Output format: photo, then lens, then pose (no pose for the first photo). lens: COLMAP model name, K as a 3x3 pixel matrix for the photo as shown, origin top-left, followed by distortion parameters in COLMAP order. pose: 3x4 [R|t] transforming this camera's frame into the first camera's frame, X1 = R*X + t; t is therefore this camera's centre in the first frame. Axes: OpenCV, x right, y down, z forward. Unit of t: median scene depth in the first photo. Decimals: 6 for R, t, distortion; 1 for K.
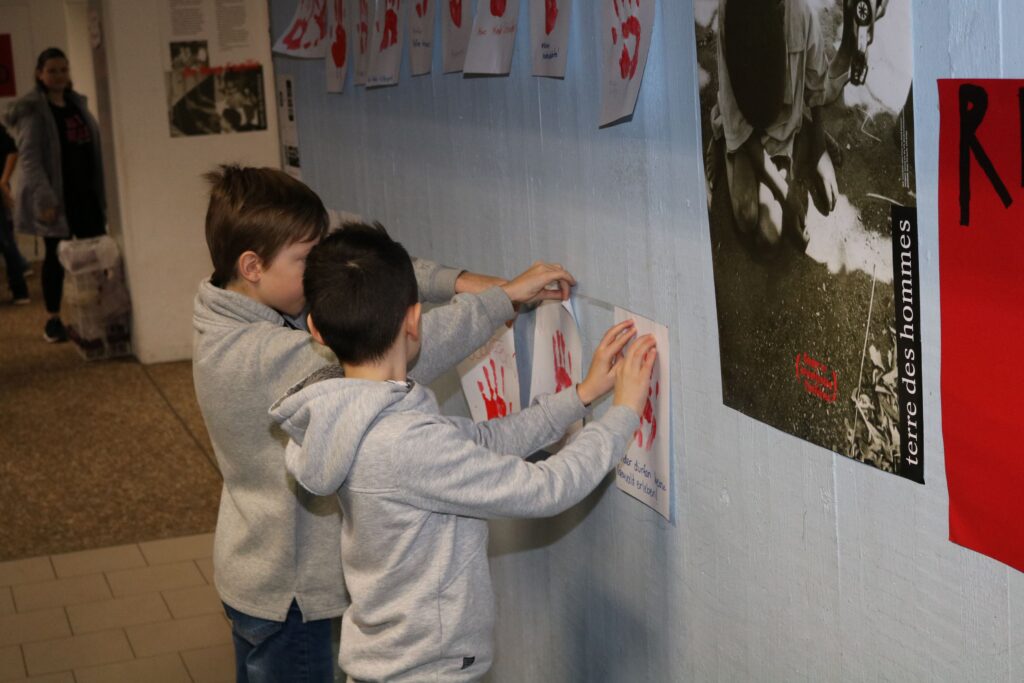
lens RADIAL K [[1797.4, 0, 513.0], [0, 1797.4, 342.7], [0, 0, 1]] dist [-0.014580, 0.000000]
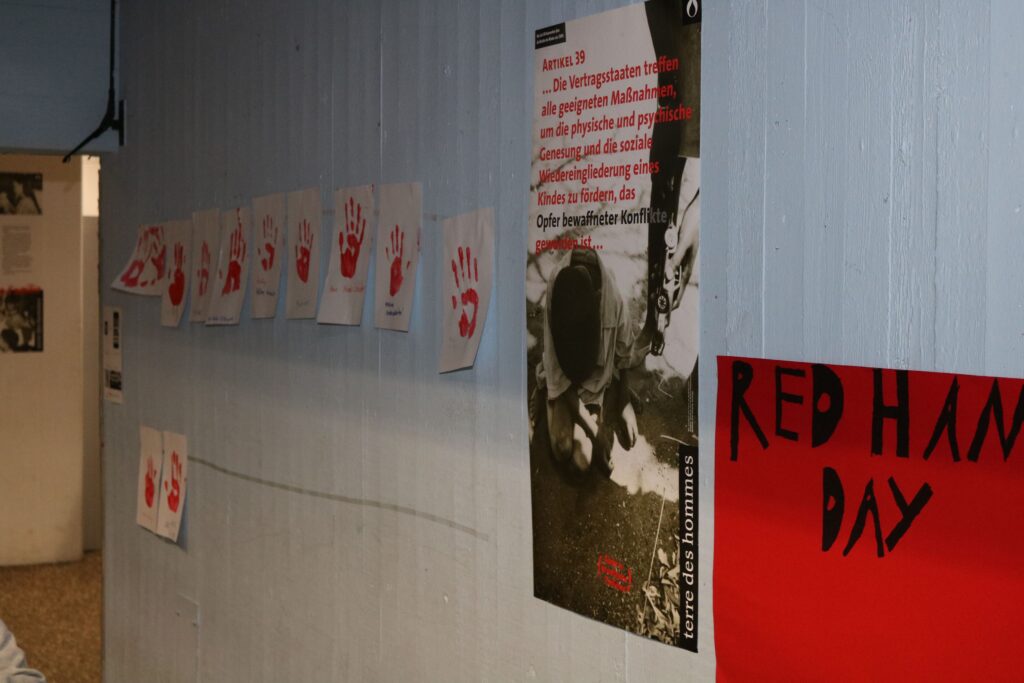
lens RADIAL K [[1797.4, 0, 510.8], [0, 1797.4, 339.5], [0, 0, 1]] dist [-0.014580, 0.000000]
pose [[0.986953, 0.058577, 0.149972, -0.105525], [-0.037939, 0.989851, -0.136951, 0.030633], [-0.156473, 0.129475, 0.979159, -0.276120]]
